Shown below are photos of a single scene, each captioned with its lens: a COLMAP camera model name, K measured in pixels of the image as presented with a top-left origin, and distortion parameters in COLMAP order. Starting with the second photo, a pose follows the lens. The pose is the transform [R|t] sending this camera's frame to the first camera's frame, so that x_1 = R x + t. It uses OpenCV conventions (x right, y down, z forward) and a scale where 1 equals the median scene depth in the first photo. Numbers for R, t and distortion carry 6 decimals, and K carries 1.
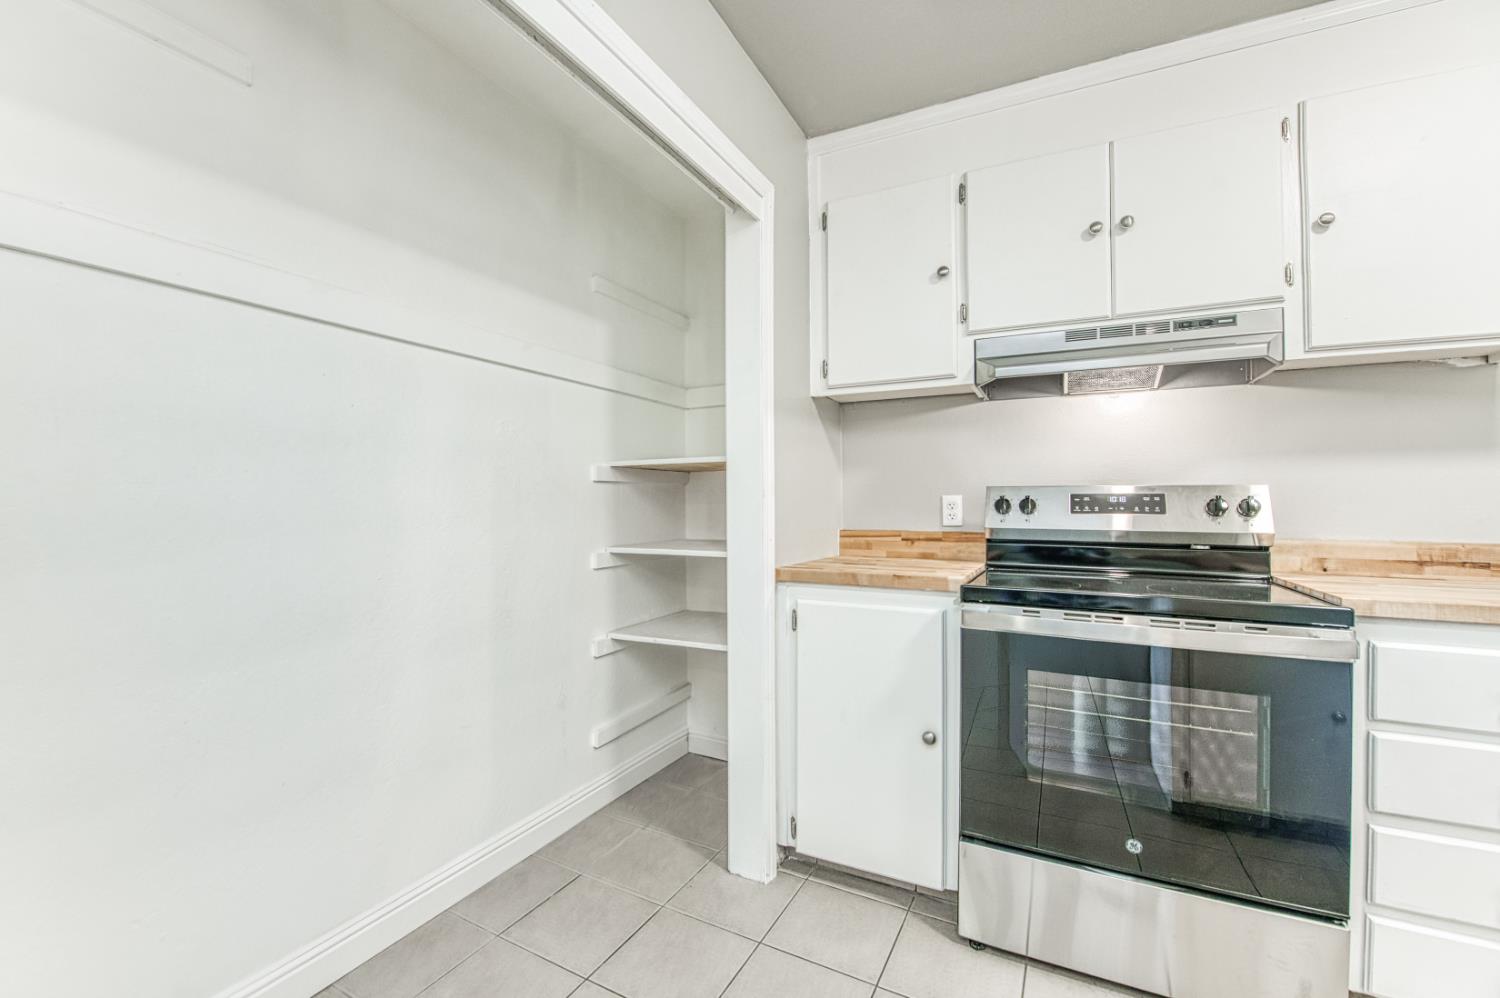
lens RADIAL K [[644.9, 0, 712.0], [0, 644.9, 491.6], [0, 0, 1]] dist [-0.023912, -0.000639]
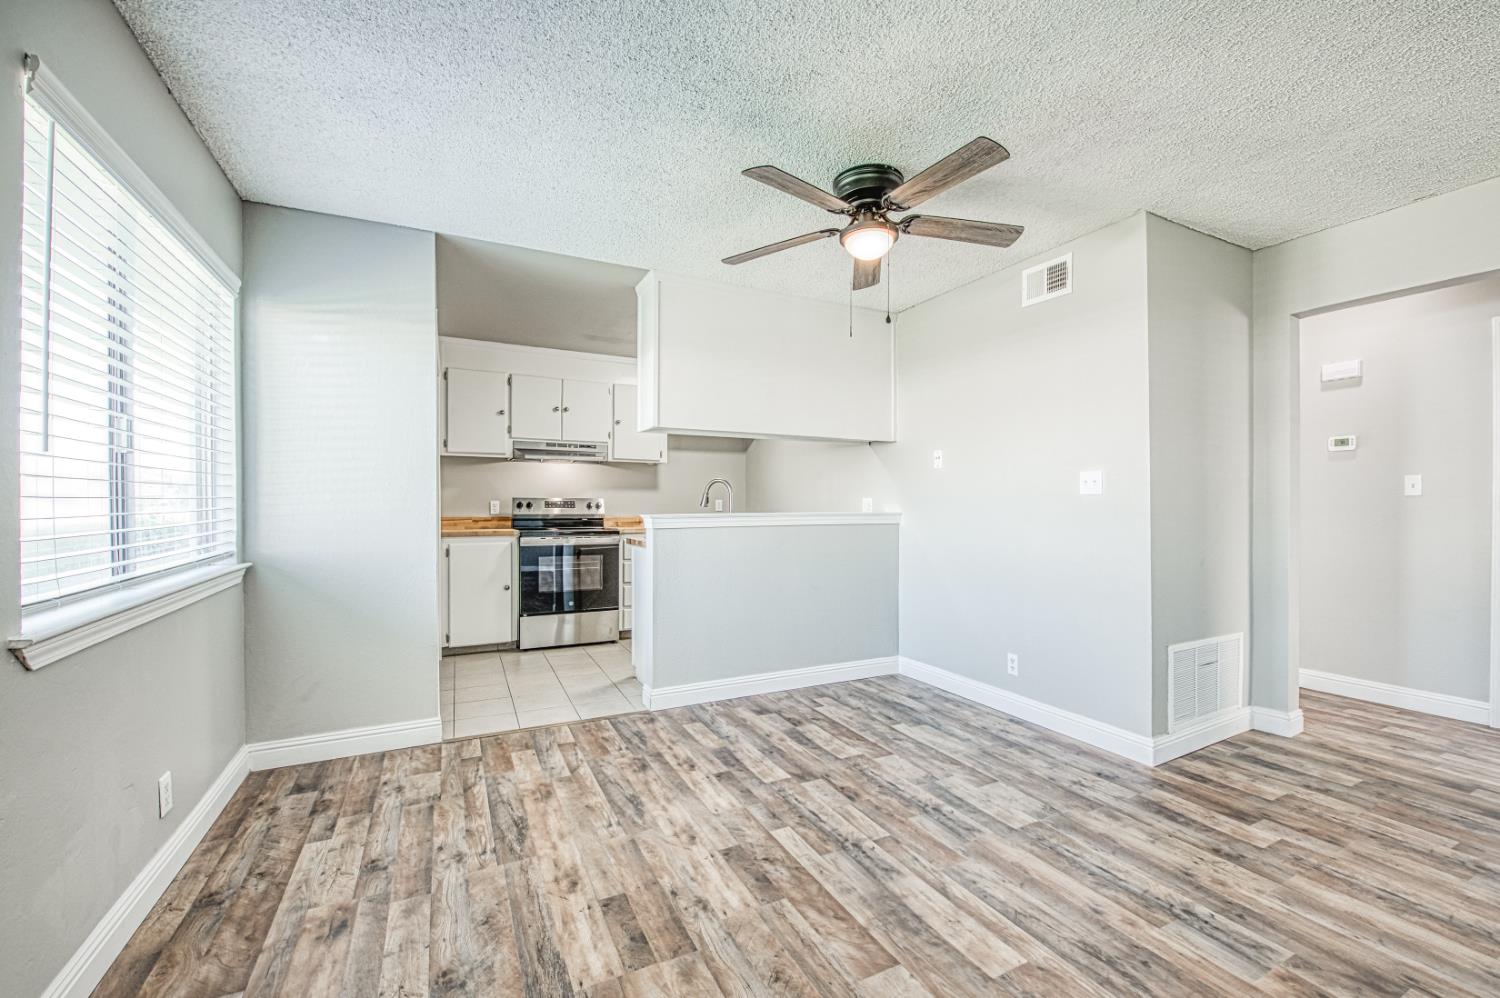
lens RADIAL K [[621.1, 0, 777.3], [0, 621.1, 504.2], [0, 0, 1]] dist [-0.011738, -0.000413]
pose [[0.541731, -0.000594, 0.840552, -1.165890], [-0.011354, 0.999903, 0.008024, -0.015731], [-0.840475, -0.013890, 0.541672, -1.309102]]
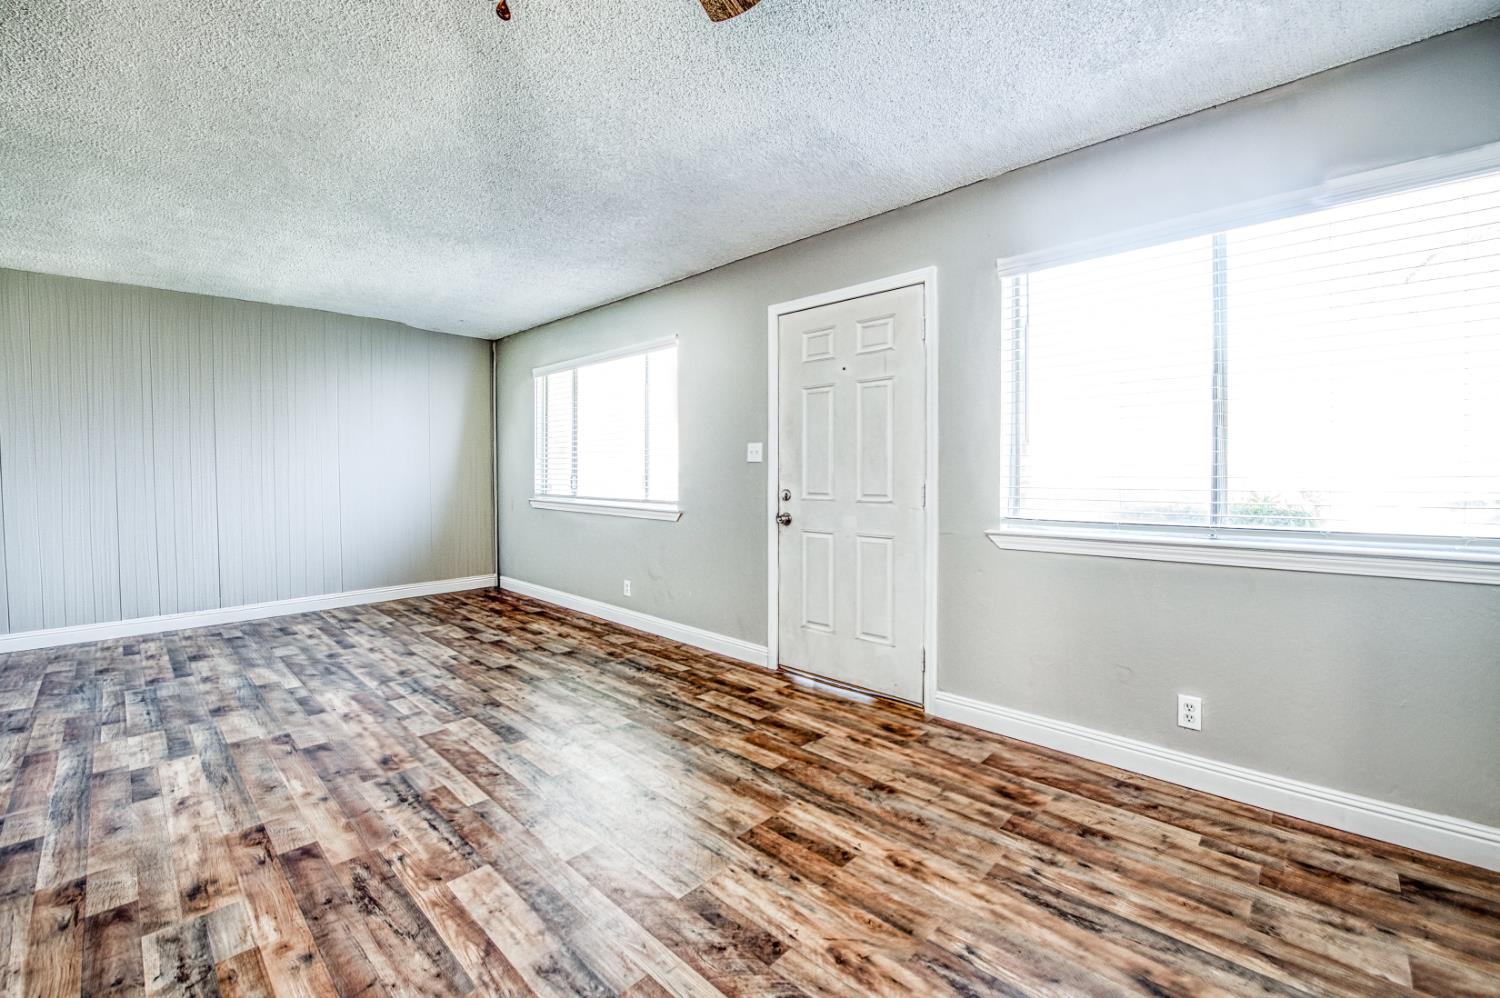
lens RADIAL K [[614.1, 0, 749.1], [0, 614.1, 486.3], [0, 0, 1]] dist [-0.018576, -0.001198]
pose [[-0.246347, 0.027414, -0.968794, 0.391490], [0.013483, 0.999600, 0.024857, -0.006749], [0.969088, -0.006939, -0.246618, -0.521362]]
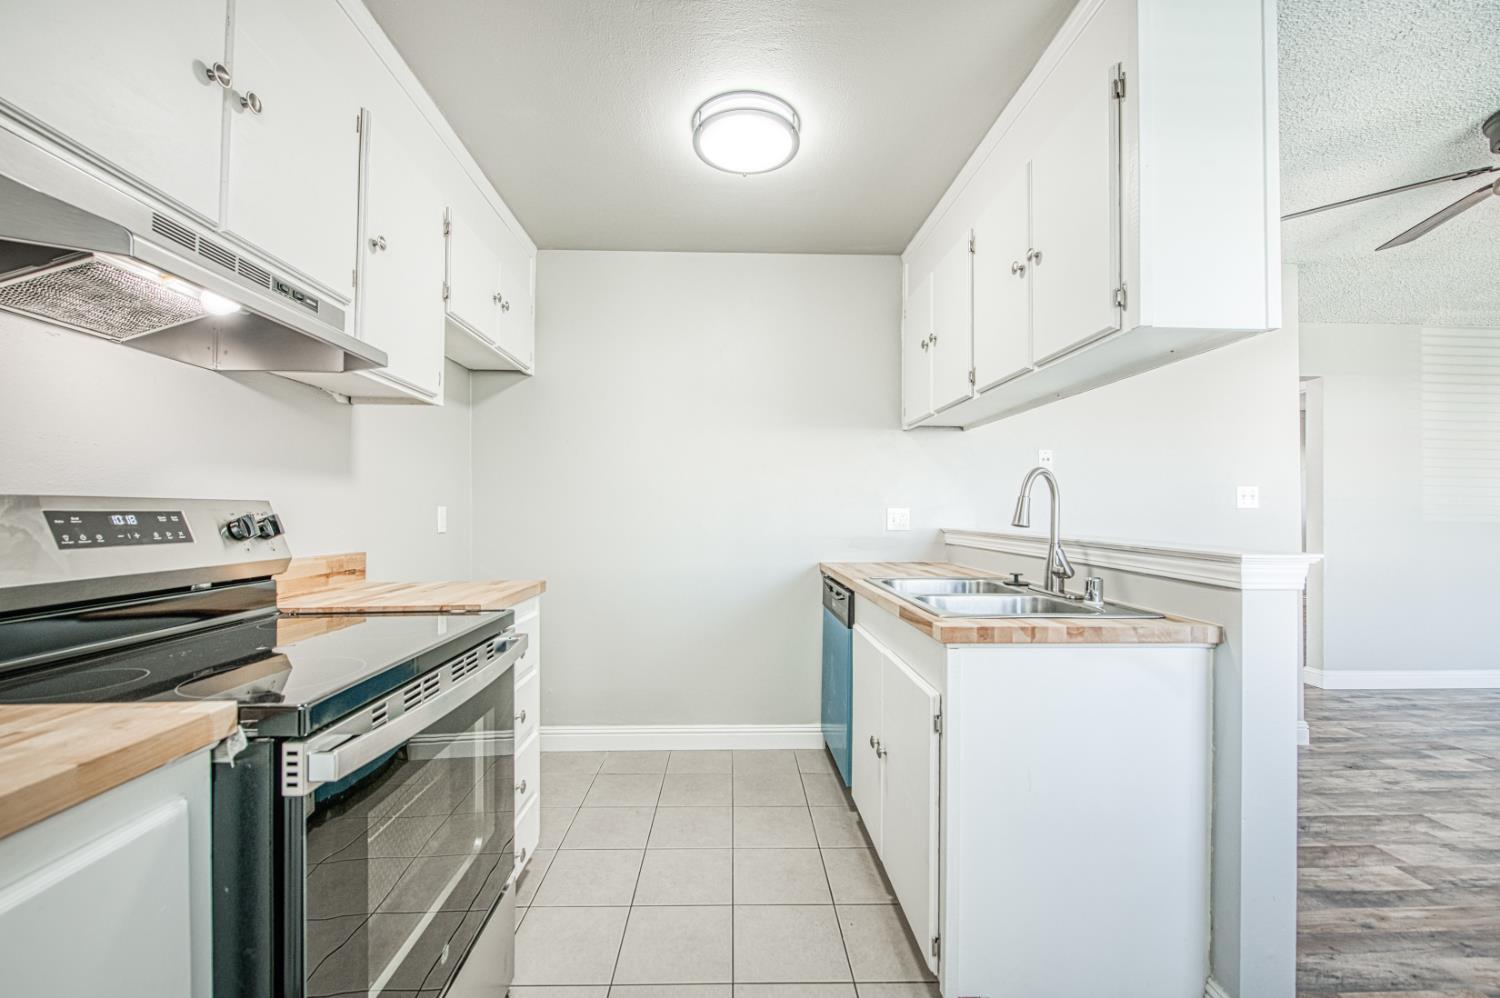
lens RADIAL K [[613.7, 0, 746.6], [0, 613.7, 502.4], [0, 0, 1]] dist [-0.002502, -0.000066]
pose [[-0.517427, 0.010933, 0.855658, -0.145564], [-0.013244, 0.999696, -0.020782, -0.000334], [-0.855625, -0.022086, -0.517125, 0.825243]]
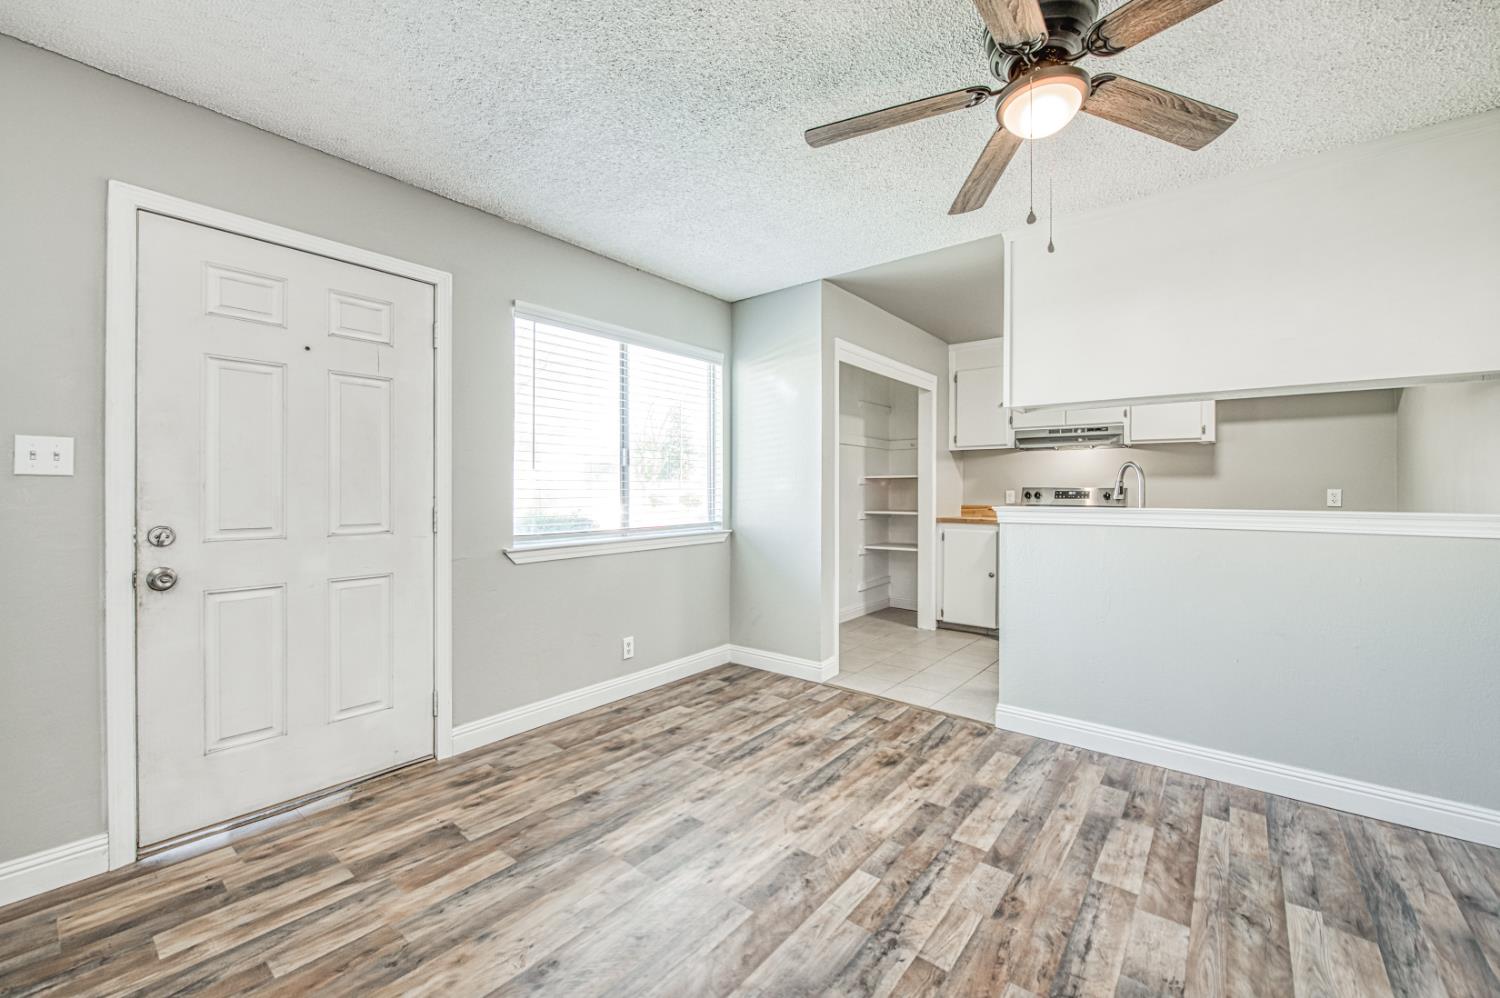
lens RADIAL K [[604.8, 0, 752.6], [0, 604.8, 485.2], [0, 0, 1]] dist [-0.009647, -0.000306]
pose [[0.986293, 0.003461, -0.164966, -0.244929], [-0.002900, 0.999989, 0.003640, -0.024612], [0.164977, -0.003111, 0.986292, -1.662906]]
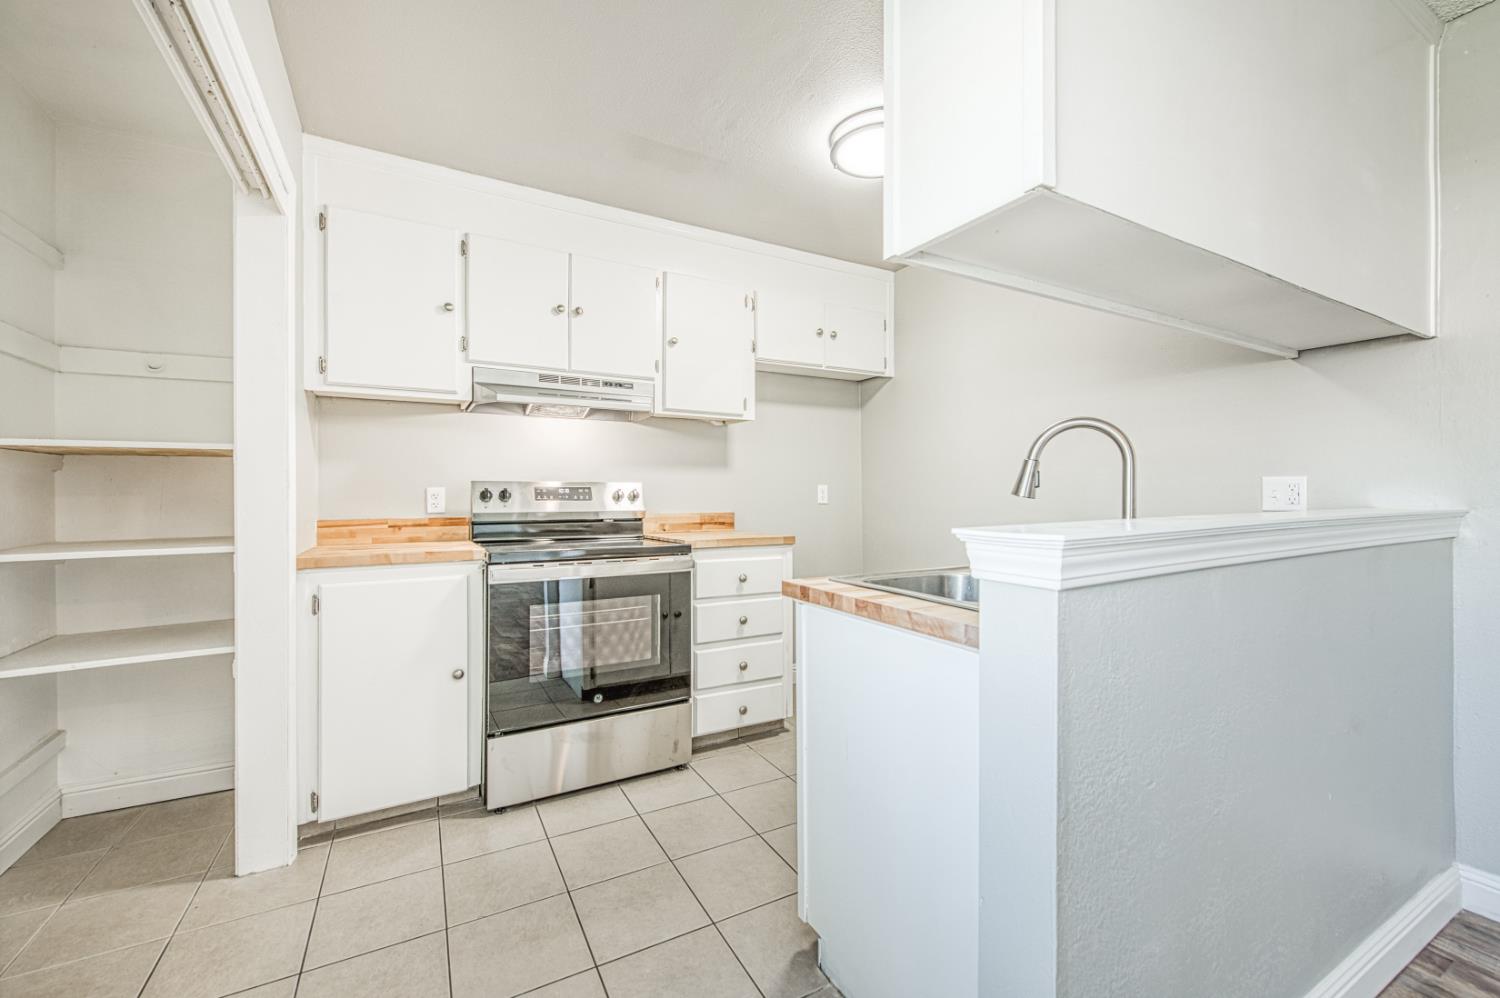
lens RADIAL K [[622.2, 0, 792.2], [0, 622.2, 492.3], [0, 0, 1]] dist [0.001165, 0.000052]
pose [[0.485718, -0.000249, 0.874115, -0.387763], [-0.010785, 0.999922, 0.006277, 0.000360], [-0.874049, -0.012476, 0.485678, -0.177149]]
